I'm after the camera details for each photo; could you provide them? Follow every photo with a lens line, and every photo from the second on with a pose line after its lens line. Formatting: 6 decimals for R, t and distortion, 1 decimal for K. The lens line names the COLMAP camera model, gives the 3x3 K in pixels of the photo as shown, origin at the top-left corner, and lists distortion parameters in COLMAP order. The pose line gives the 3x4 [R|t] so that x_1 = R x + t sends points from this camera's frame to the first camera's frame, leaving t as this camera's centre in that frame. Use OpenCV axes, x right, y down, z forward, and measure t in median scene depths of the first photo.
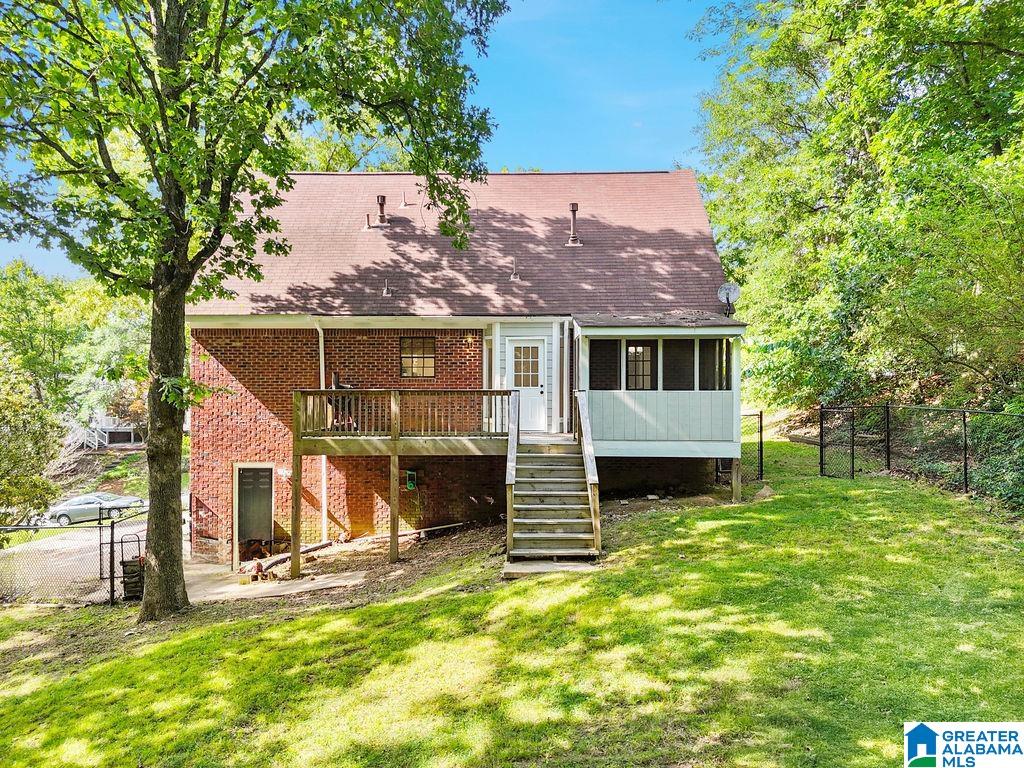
lens RADIAL K [[749.2, 0, 511.3], [0, 749.2, 386.5], [0, 0, 1]] dist [0.003126, -0.000483]
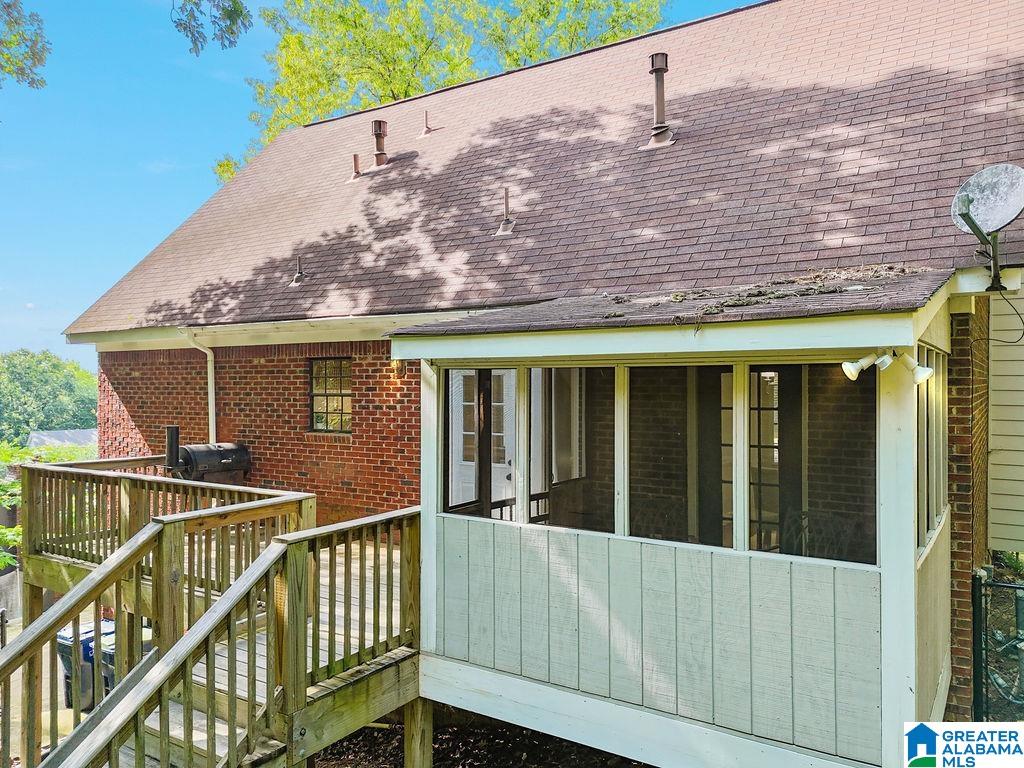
lens RADIAL K [[749.2, 0, 513.0], [0, 749.2, 383.6], [0, 0, 1]] dist [0.003126, -0.000483]
pose [[0.846093, -0.002427, -0.533030, 0.277271], [0.007220, 0.999950, 0.006908, -0.050411], [0.532987, -0.009693, 0.846068, 0.612723]]
